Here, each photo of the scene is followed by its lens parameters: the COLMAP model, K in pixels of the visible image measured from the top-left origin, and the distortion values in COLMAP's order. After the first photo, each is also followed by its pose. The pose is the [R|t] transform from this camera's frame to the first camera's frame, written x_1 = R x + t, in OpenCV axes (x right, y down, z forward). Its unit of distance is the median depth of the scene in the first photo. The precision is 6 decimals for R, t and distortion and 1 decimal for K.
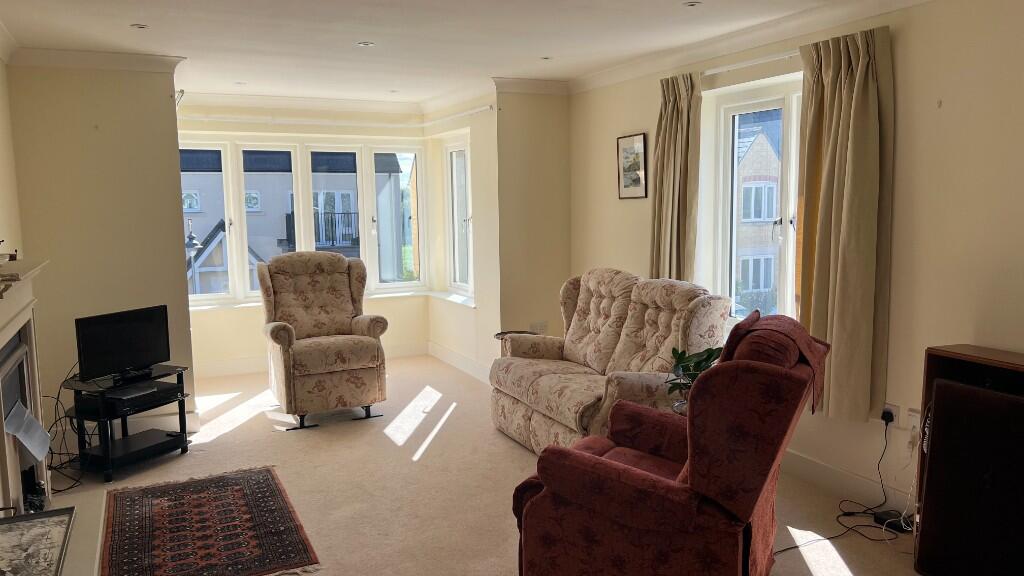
lens RADIAL K [[727.2, 0, 514.5], [0, 727.2, 291.2], [0, 0, 1]] dist [0.010396, 0.000729]
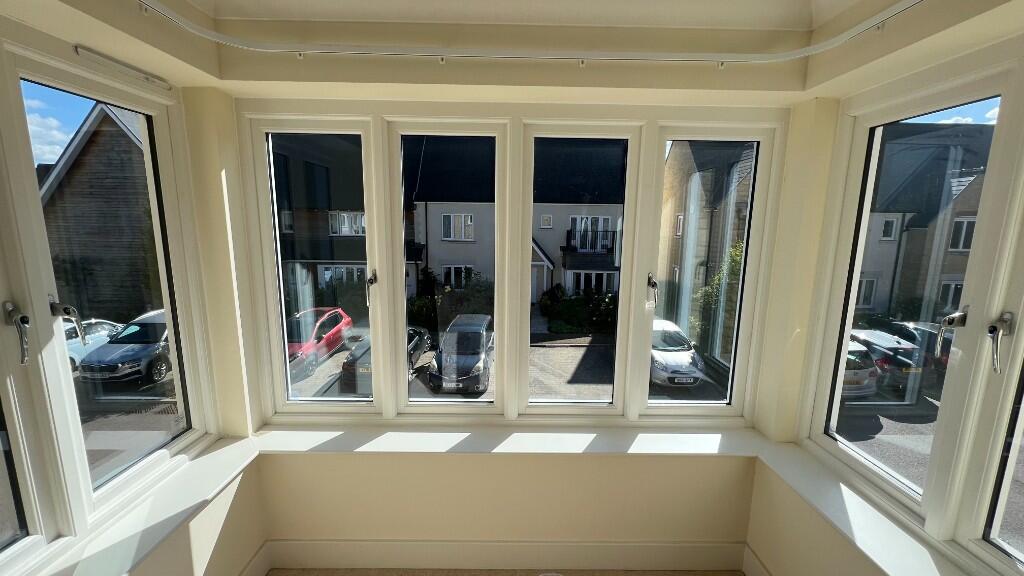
lens RADIAL K [[395.9, 0, 510.4], [0, 395.9, 286.8], [0, 0, 1]] dist [-0.003632, -0.000079]
pose [[0.895368, 0.099311, -0.434113, -0.065562], [-0.081789, 0.994907, 0.058909, -0.041195], [0.437752, -0.017240, 0.898930, 0.289820]]
